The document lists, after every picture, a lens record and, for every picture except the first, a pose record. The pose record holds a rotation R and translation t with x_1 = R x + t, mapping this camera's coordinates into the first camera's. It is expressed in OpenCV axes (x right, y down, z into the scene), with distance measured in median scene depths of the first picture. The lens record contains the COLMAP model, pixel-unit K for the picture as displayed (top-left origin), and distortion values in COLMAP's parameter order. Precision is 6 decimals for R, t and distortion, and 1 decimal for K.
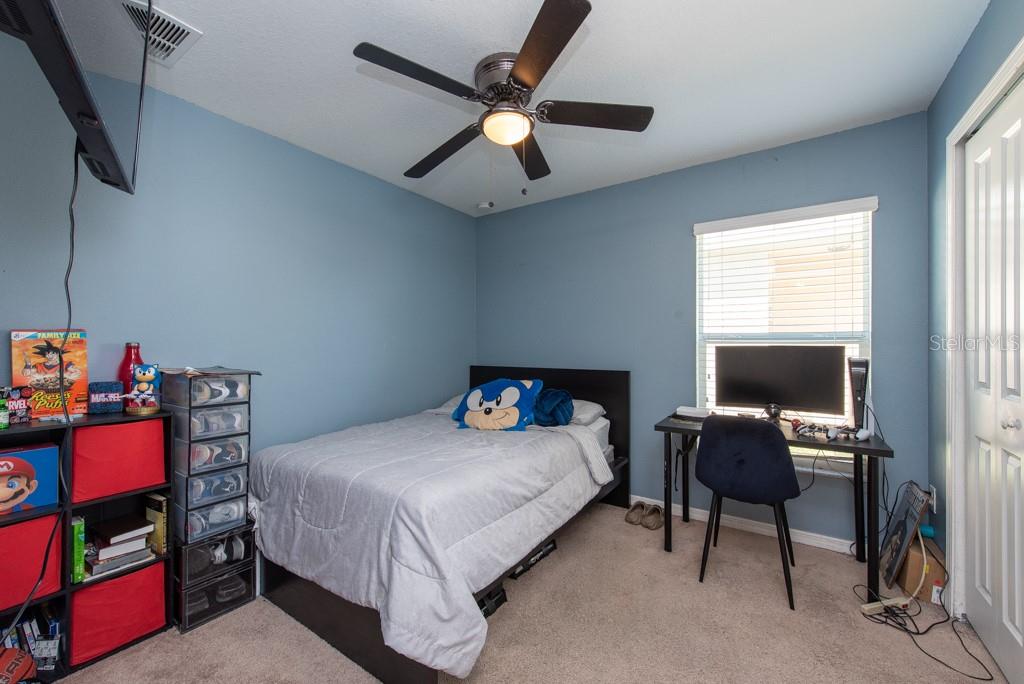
lens RADIAL K [[406.5, 0, 510.9], [0, 406.5, 345.1], [0, 0, 1]] dist [0.015703, -0.004470]
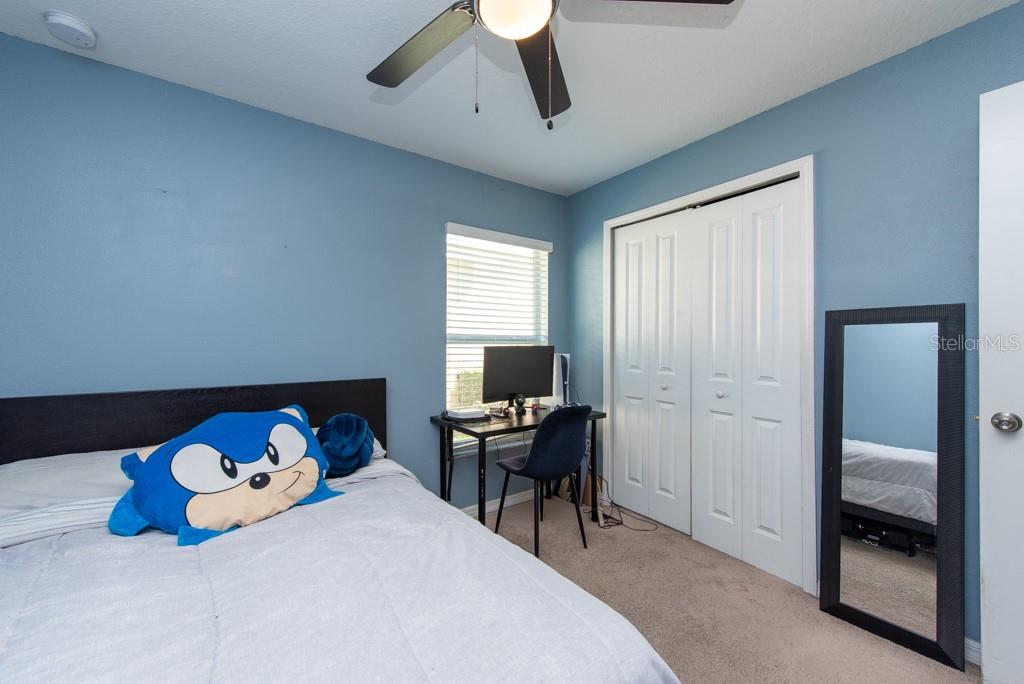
lens RADIAL K [[406.5, 0, 510.9], [0, 406.5, 345.1], [0, 0, 1]] dist [0.015703, -0.004470]
pose [[0.332280, -0.001920, 0.943179, -0.474051], [-0.001922, 0.999994, 0.002713, -0.005013], [-0.943179, -0.002715, 0.332274, 0.611542]]
